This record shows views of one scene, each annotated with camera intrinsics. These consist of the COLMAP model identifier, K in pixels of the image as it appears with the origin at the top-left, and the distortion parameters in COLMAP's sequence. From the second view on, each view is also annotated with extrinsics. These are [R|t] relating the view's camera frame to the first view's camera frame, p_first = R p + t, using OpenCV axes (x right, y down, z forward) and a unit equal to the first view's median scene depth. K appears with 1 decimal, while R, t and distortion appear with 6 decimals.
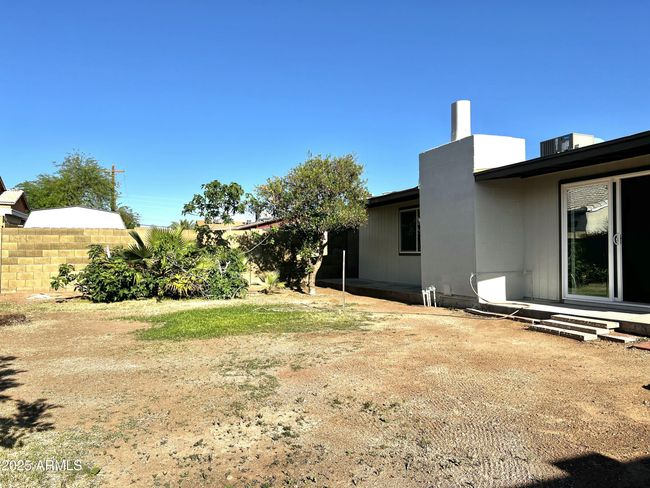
lens RADIAL K [[485.1, 0, 325.0], [0, 485.1, 244.0], [0, 0, 1]] dist [0.004608, 0.001981]
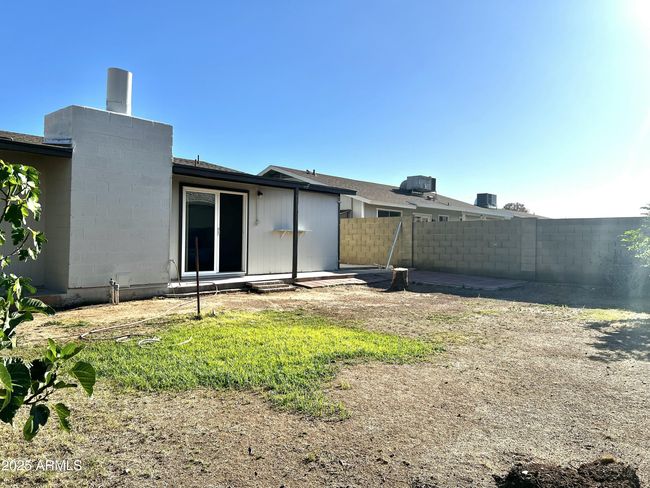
lens RADIAL K [[503.6, 0, 325.0], [0, 503.6, 244.0], [0, 0, 1]] dist [-0.001732, -0.001182]
pose [[-0.454516, 0.002006, 0.890736, -0.842135], [-0.017614, 0.999782, -0.011240, 0.035557], [-0.890564, -0.020799, -0.454381, 1.261153]]
